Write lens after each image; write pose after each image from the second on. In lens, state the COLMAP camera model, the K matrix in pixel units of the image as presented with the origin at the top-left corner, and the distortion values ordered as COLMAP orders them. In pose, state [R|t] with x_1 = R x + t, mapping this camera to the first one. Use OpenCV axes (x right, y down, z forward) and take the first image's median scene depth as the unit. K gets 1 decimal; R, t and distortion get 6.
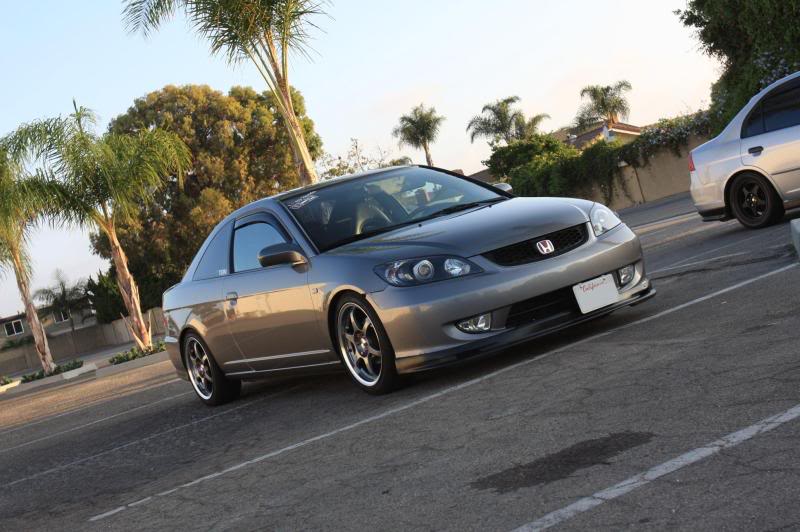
lens RADIAL K [[1240.5, 0, 400.0], [0, 1240.5, 266.0], [0, 0, 1]] dist [-0.019195, 0.090248]
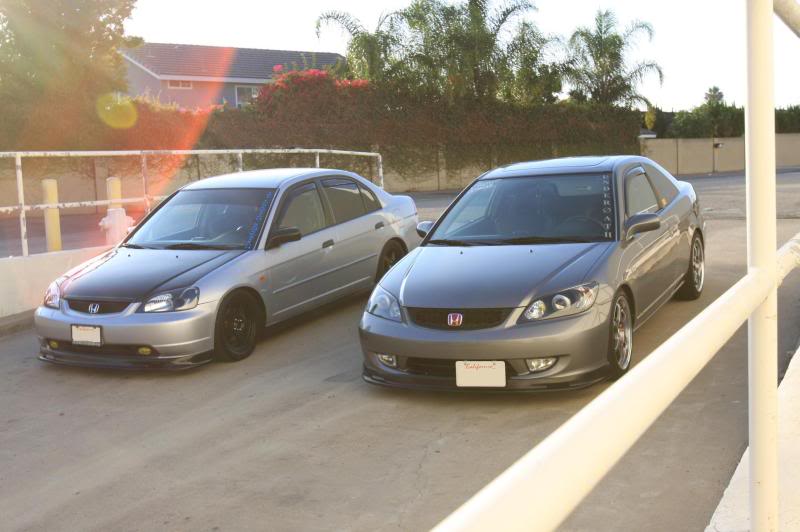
lens RADIAL K [[1037.0, 0, 400.0], [0, 1037.0, 266.0], [0, 0, 1]] dist [-0.009300, 0.011443]
pose [[0.567041, 0.342970, -0.748890, 0.681316], [-0.084220, 0.928566, 0.361486, -0.348531], [0.819373, -0.141906, 0.555420, 0.363898]]
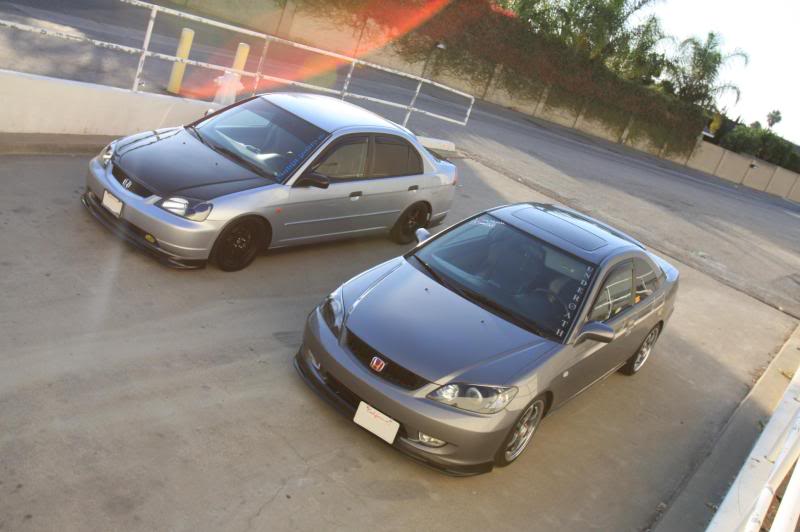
lens RADIAL K [[745.8, 0, 400.0], [0, 745.8, 266.0], [0, 0, 1]] dist [-0.058039, 0.016107]
pose [[0.281908, 0.667446, -0.689234, 0.482439], [-0.391646, 0.735847, 0.552397, -0.426999], [0.875866, 0.114211, 0.468844, 0.567396]]
